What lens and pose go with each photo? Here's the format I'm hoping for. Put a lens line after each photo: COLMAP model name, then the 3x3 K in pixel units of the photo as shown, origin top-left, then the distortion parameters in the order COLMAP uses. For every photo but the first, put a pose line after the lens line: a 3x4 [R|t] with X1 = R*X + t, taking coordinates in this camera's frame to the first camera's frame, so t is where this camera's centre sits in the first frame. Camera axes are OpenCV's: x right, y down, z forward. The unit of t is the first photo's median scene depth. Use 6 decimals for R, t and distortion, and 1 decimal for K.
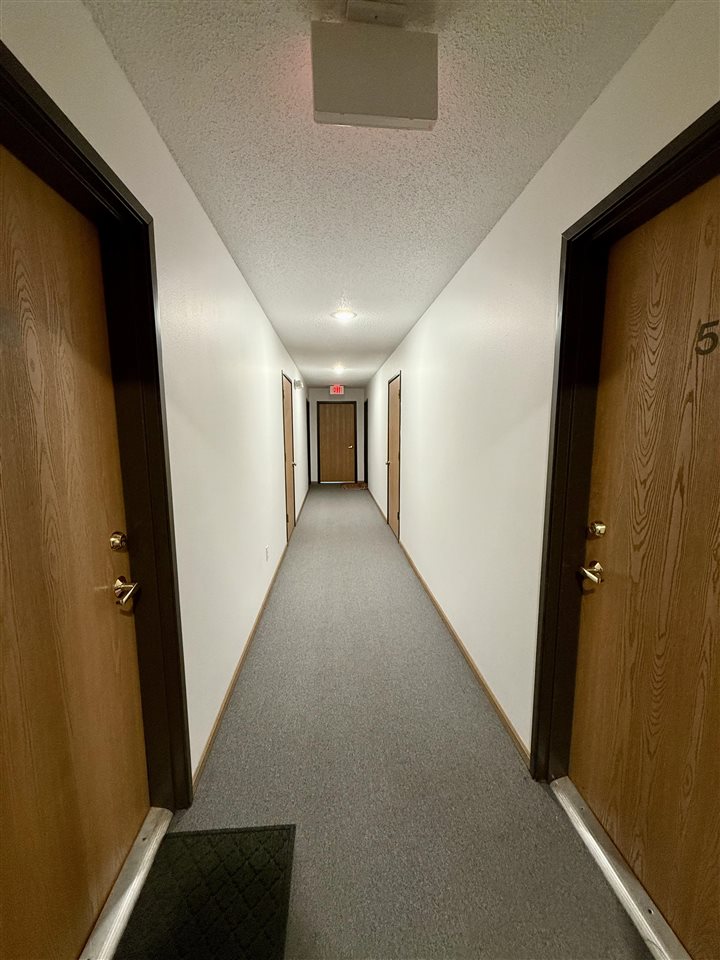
lens RADIAL K [[388.5, 0, 361.8], [0, 388.5, 482.3], [0, 0, 1]] dist [0.004409, 0.000088]
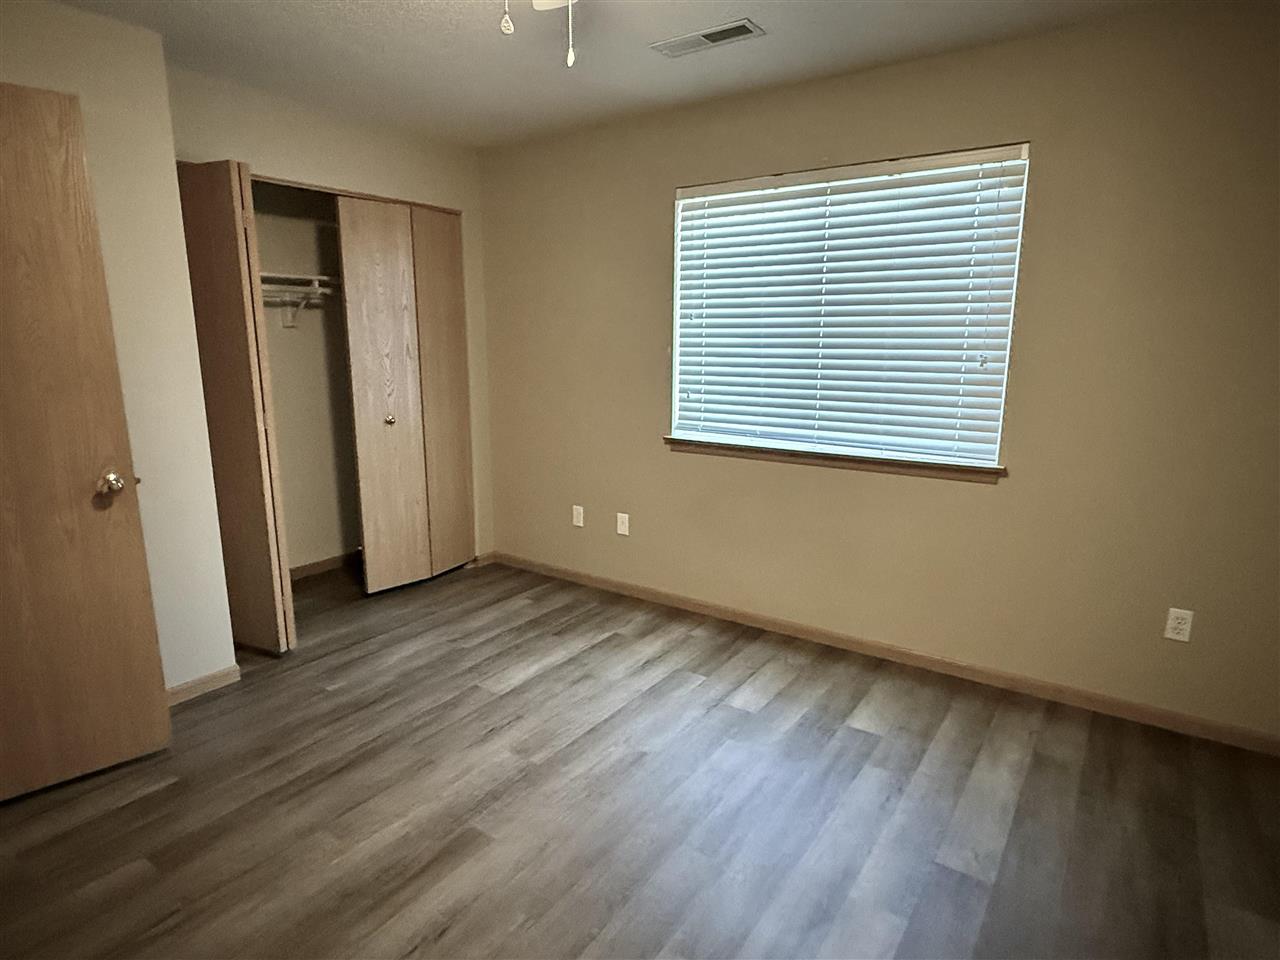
lens RADIAL K [[709.8, 0, 638.1], [0, 709.8, 480.9], [0, 0, 1]] dist [-0.006184, -0.000844]
pose [[-0.772723, -0.125708, 0.622171, -2.155121], [0.089815, 0.948677, 0.303225, -0.324119], [-0.628357, 0.290189, -0.721774, 2.728815]]
